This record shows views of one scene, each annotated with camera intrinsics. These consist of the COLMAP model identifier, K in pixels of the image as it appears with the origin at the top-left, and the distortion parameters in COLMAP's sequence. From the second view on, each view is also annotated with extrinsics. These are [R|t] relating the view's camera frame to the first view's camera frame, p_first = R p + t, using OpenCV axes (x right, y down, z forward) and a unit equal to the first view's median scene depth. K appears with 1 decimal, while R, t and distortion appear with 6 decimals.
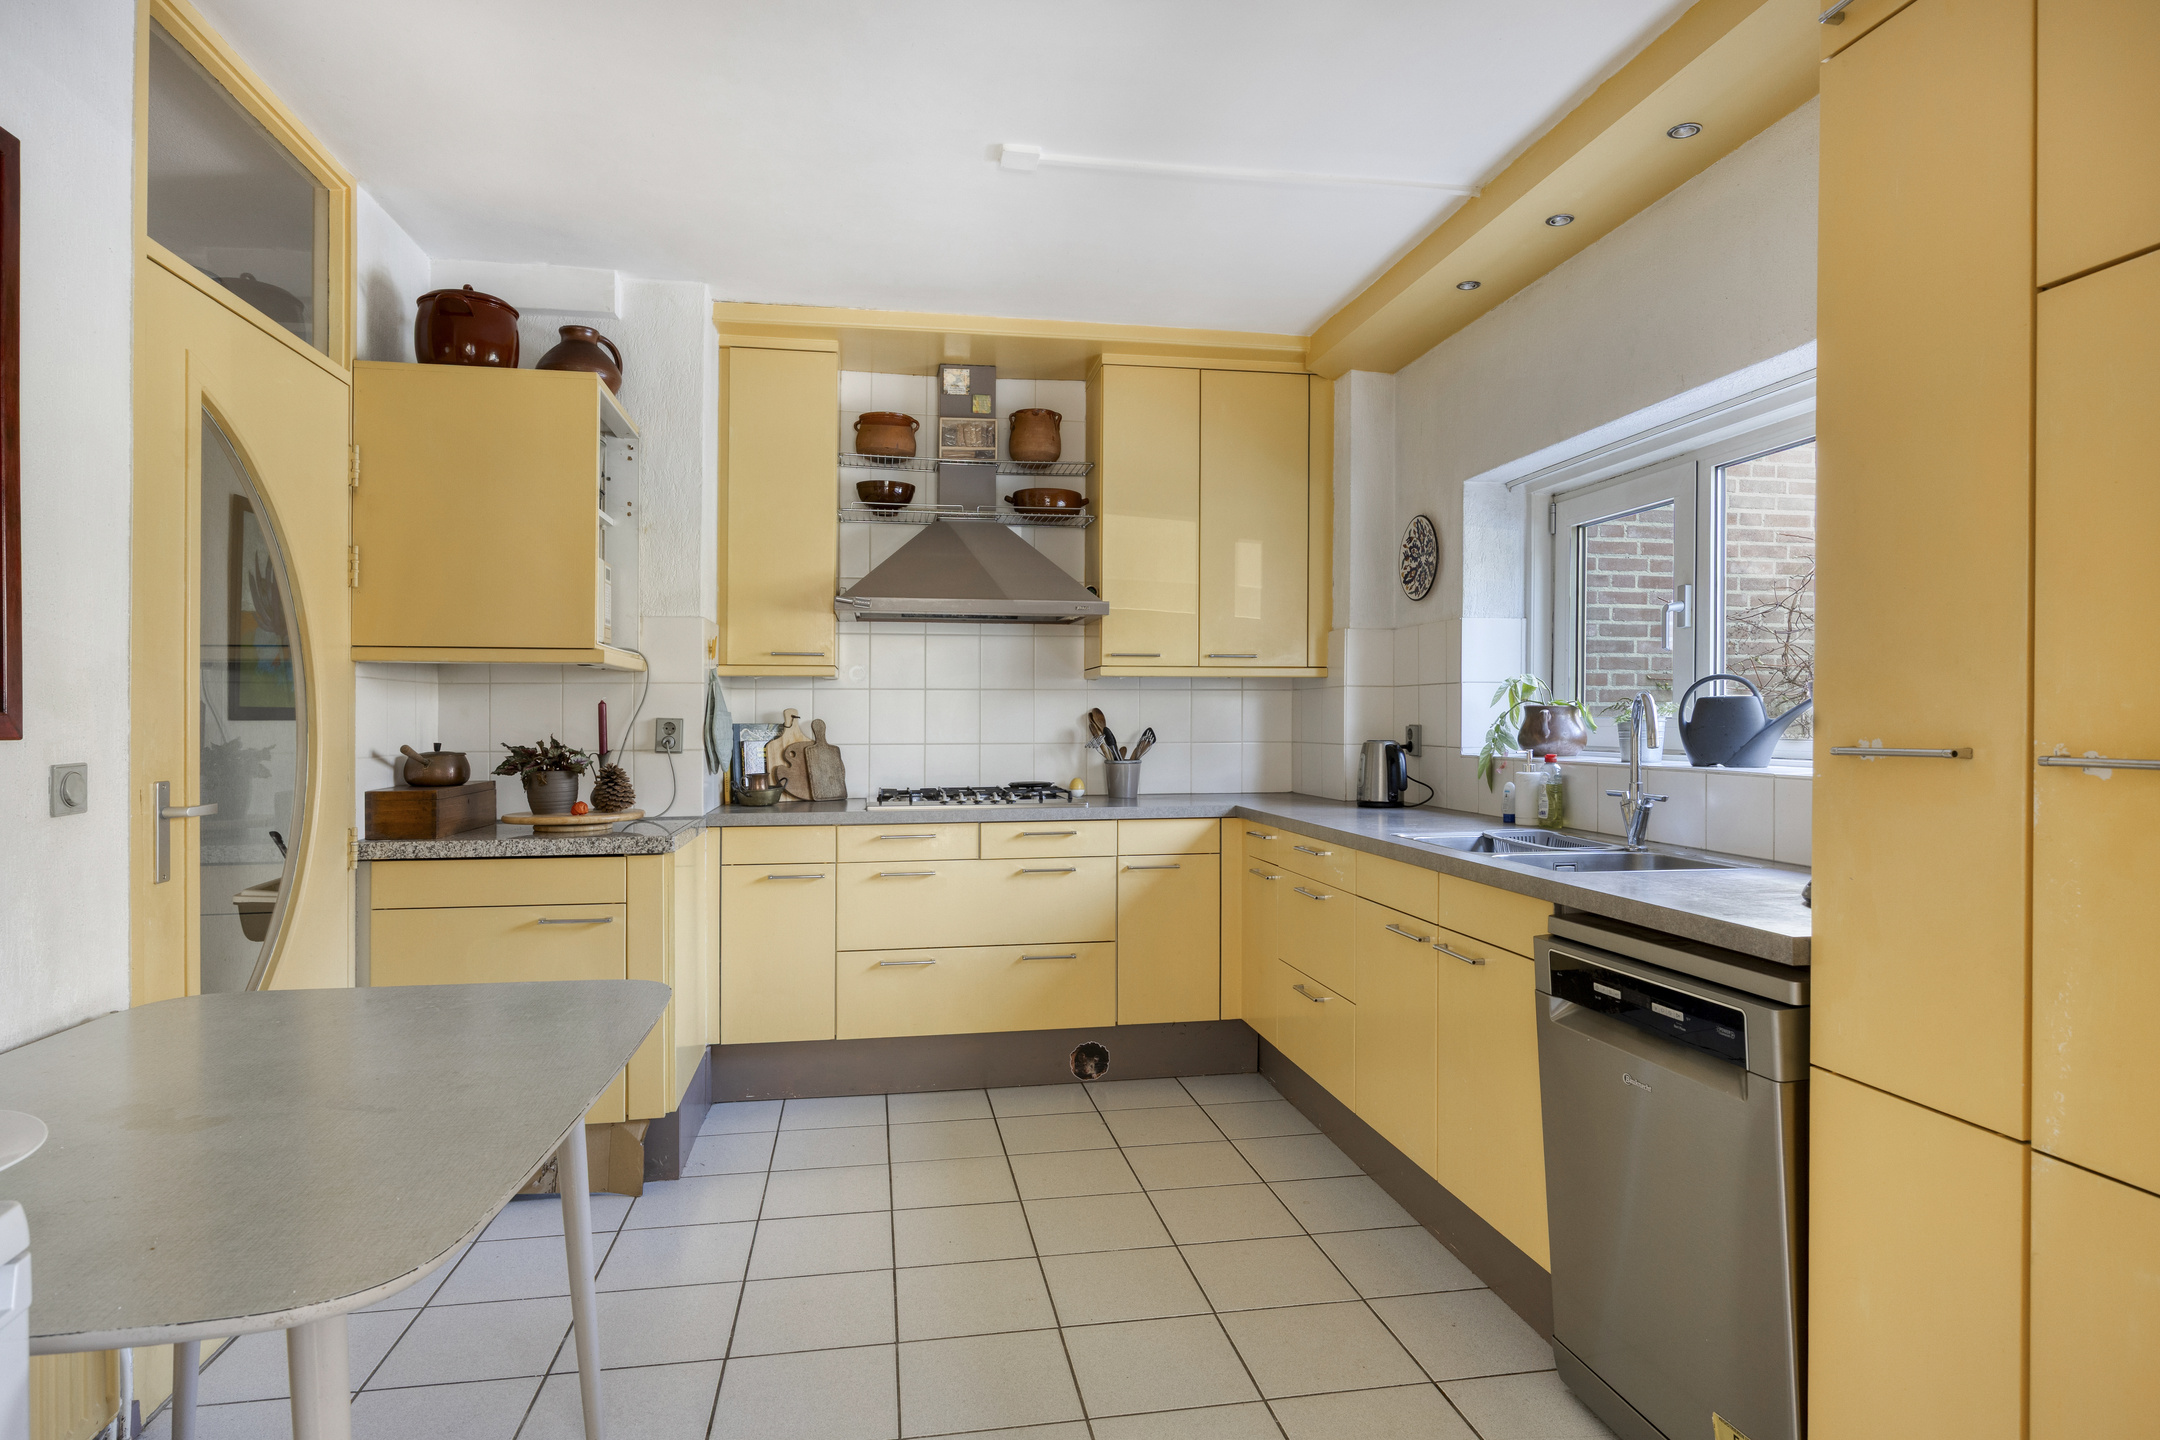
lens RADIAL K [[1227.3, 0, 1073.6], [0, 1227.3, 708.7], [0, 0, 1]] dist [-0.003789, 0.000412]
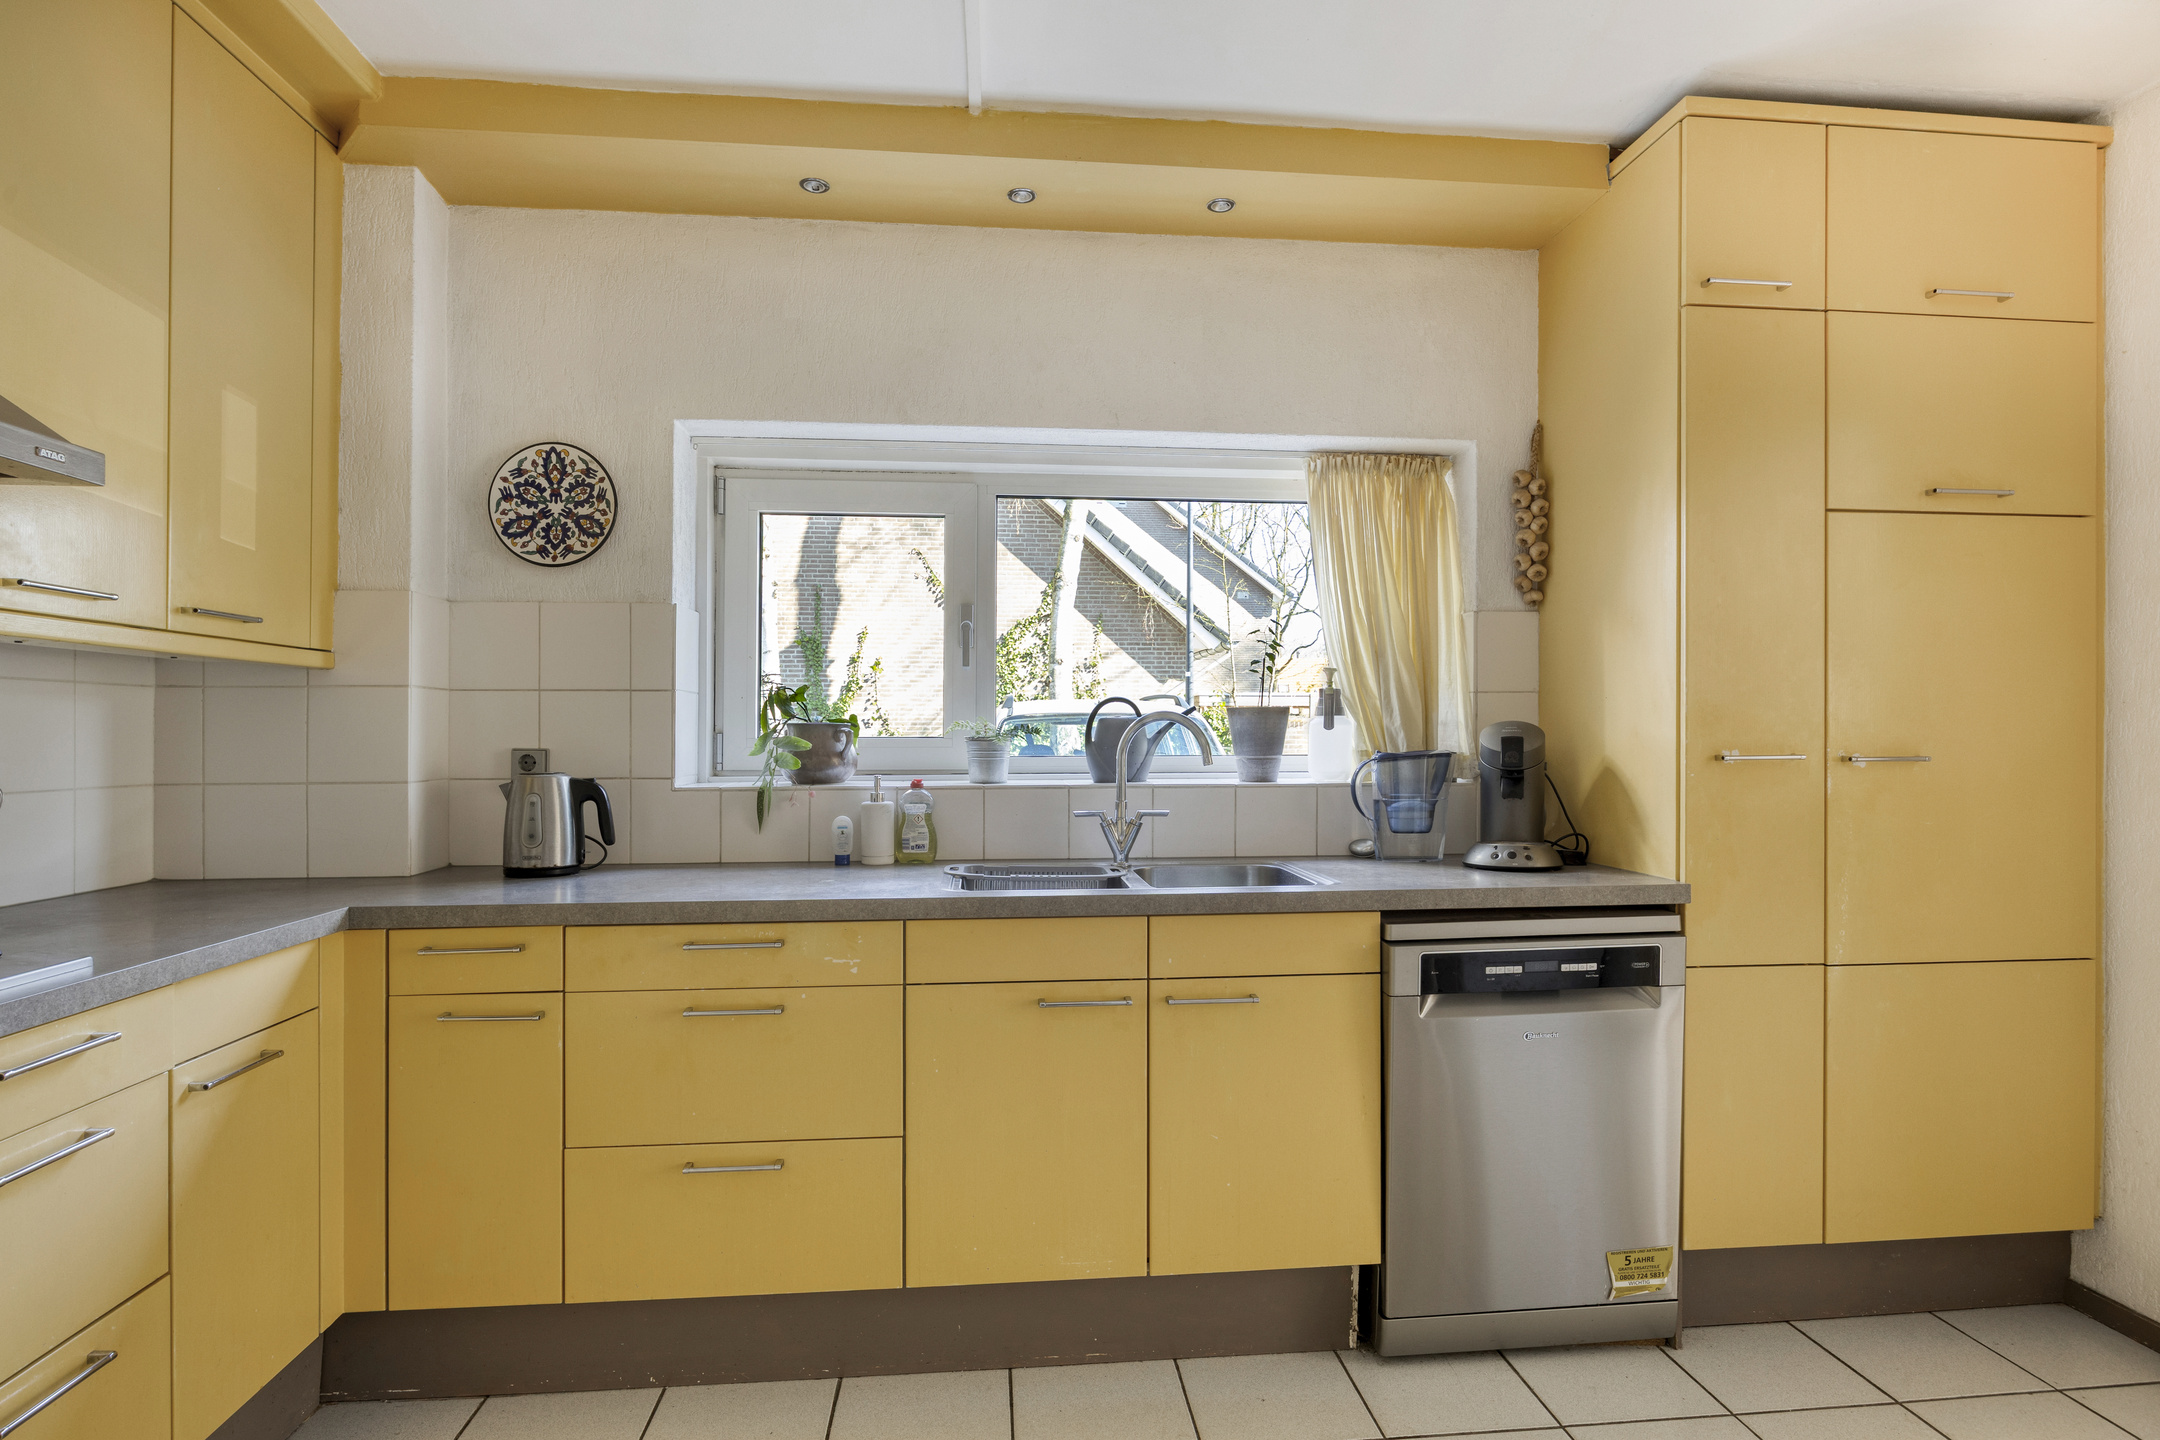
lens RADIAL K [[1163.3, 0, 1077.9], [0, 1163.3, 733.8], [0, 0, 1]] dist [-0.000442, -0.000805]
pose [[0.055414, 0.001766, 0.998462, -0.435621], [-0.006093, 0.999980, -0.001430, 0.005184], [-0.998445, -0.006004, 0.055424, 0.840178]]
